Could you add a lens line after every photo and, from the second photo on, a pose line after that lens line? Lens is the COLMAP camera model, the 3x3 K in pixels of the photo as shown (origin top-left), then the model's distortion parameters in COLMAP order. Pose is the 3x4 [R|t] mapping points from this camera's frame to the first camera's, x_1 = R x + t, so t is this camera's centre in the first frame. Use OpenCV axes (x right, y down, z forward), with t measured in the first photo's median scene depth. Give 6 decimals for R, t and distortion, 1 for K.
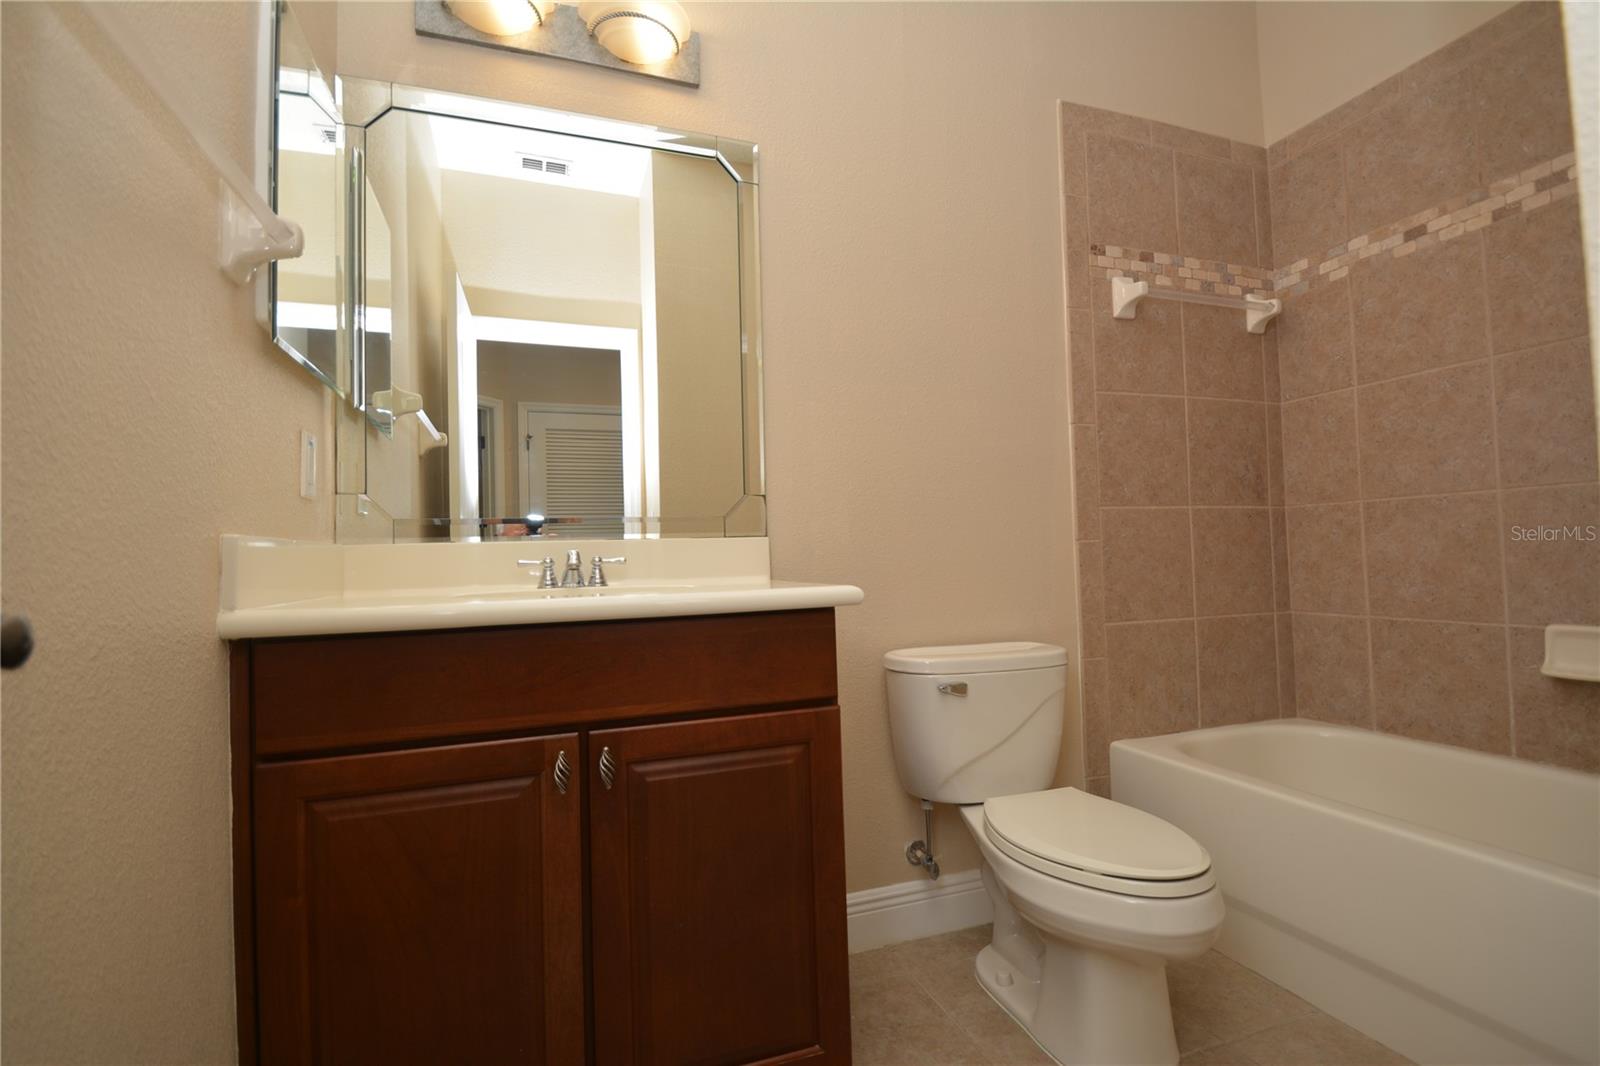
lens RADIAL K [[732.9, 0, 801.7], [0, 732.9, 536.9], [0, 0, 1]] dist [0.003434, -0.009991]
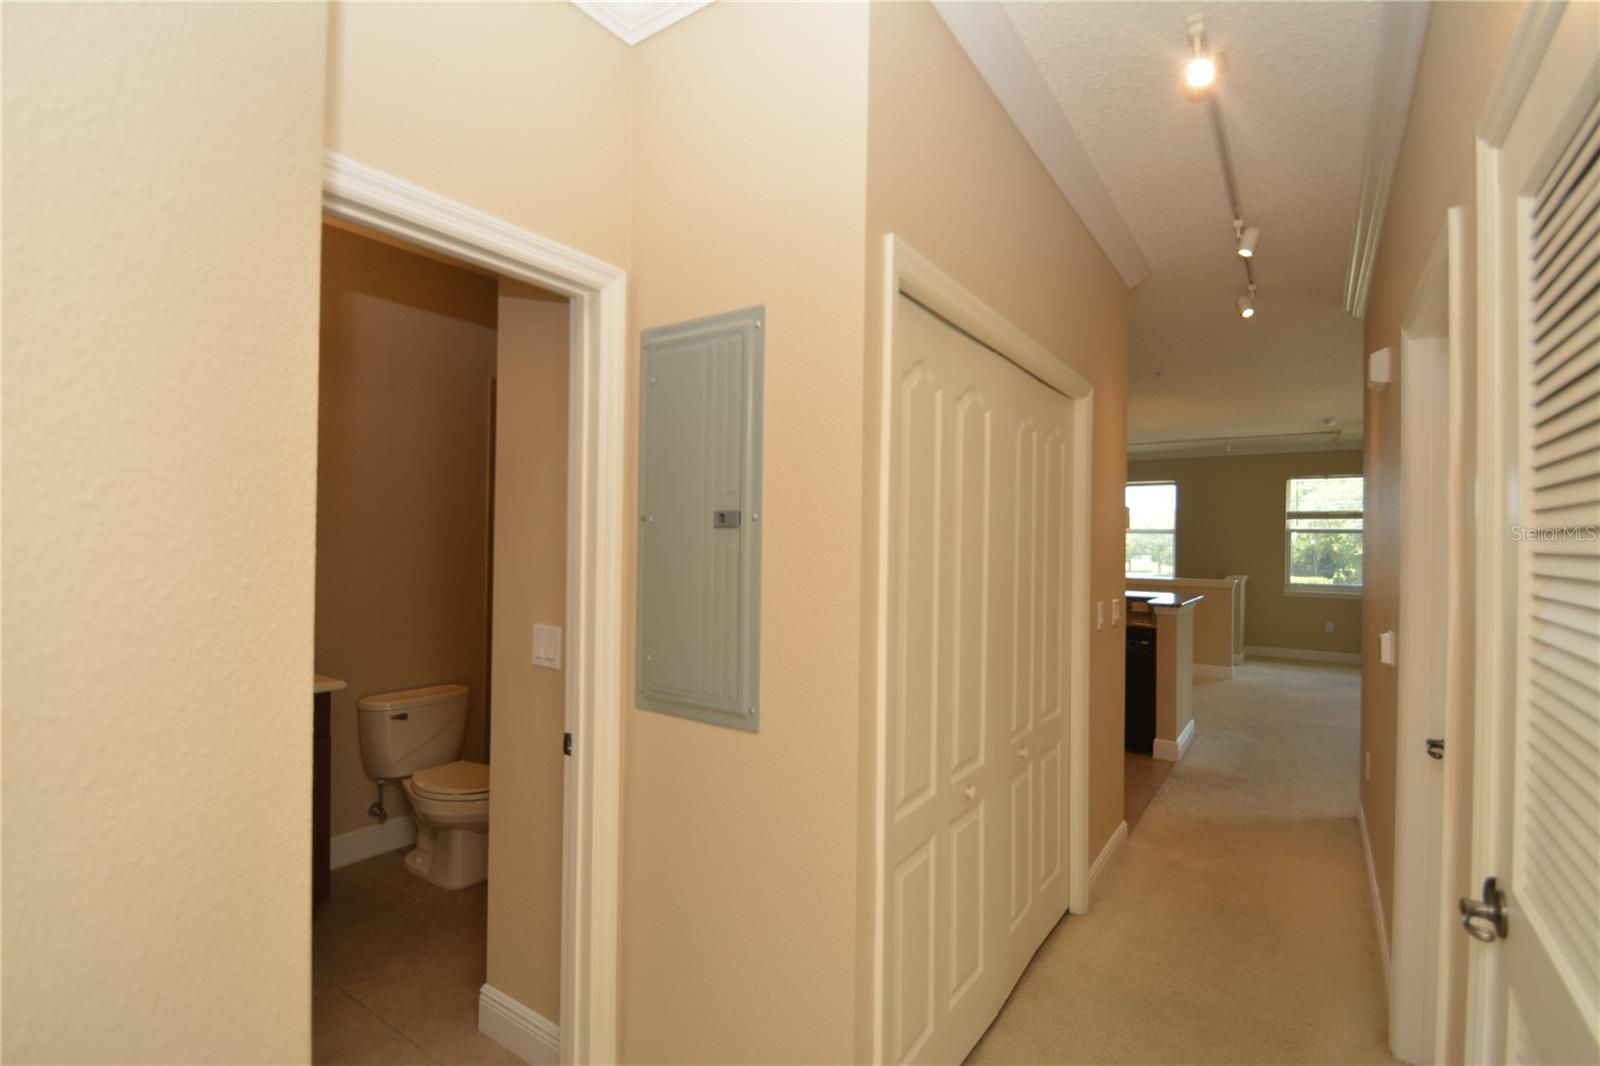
lens RADIAL K [[732.9, 0, 796.6], [0, 732.9, 538.4], [0, 0, 1]] dist [0.003434, -0.009991]
pose [[0.806973, 0.046415, 0.588762, -0.094555], [-0.060092, 0.998186, 0.003672, -0.299361], [-0.587523, -0.038343, 0.808298, -1.043393]]
